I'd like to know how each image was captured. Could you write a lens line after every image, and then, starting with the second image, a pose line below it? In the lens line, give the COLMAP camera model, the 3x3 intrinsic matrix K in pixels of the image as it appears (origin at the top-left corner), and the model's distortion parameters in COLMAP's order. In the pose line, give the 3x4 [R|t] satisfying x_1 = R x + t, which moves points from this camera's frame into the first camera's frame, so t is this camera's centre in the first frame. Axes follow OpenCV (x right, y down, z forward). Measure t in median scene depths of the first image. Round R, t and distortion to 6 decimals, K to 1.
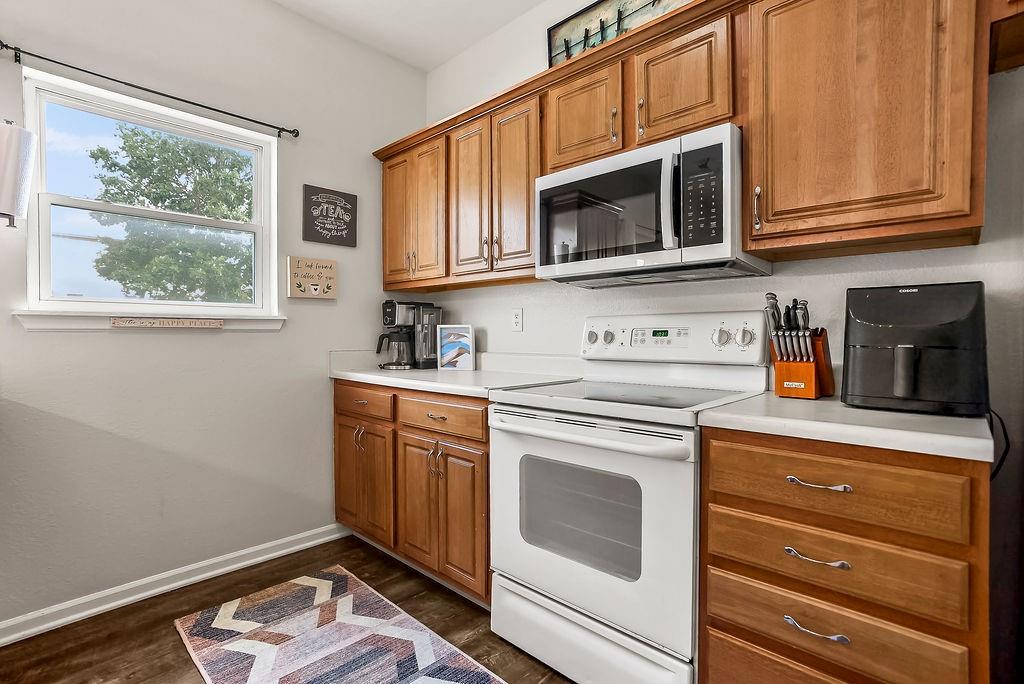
lens RADIAL K [[489.5, 0, 510.6], [0, 489.5, 338.0], [0, 0, 1]] dist [-0.044947, 0.027465]
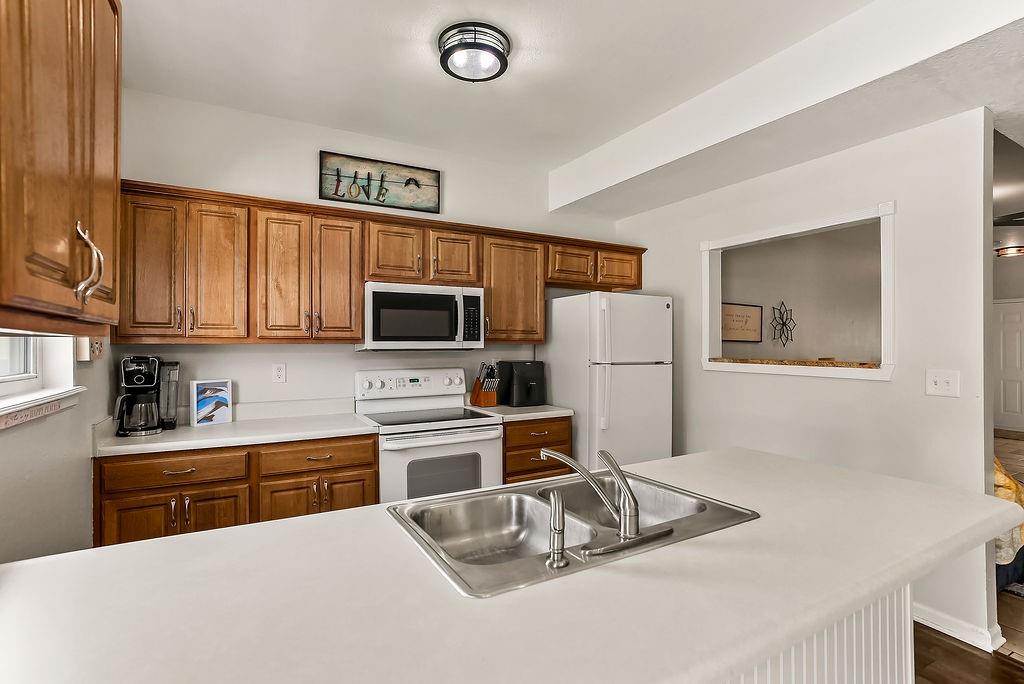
lens RADIAL K [[481.6, 0, 503.7], [0, 481.6, 347.4], [0, 0, 1]] dist [-0.051508, 0.025003]
pose [[0.299844, -0.005516, 0.953972, -1.237302], [0.008462, 0.999959, 0.003122, -0.131072], [-0.953951, 0.007137, 0.299879, 0.177226]]
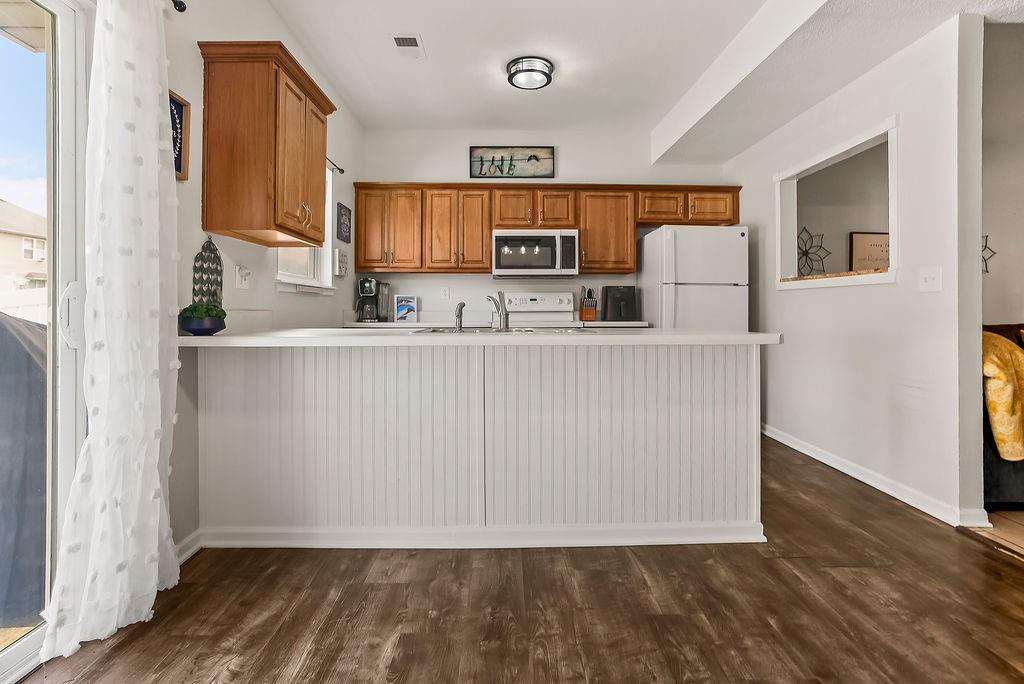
lens RADIAL K [[487.4, 0, 512.8], [0, 487.4, 302.9], [0, 0, 1]] dist [-0.052396, 0.025069]
pose [[0.706719, 0.009760, 0.707427, -1.475448], [0.006499, 0.999773, -0.020287, 0.053134], [-0.707465, 0.018935, 0.706495, -0.634822]]
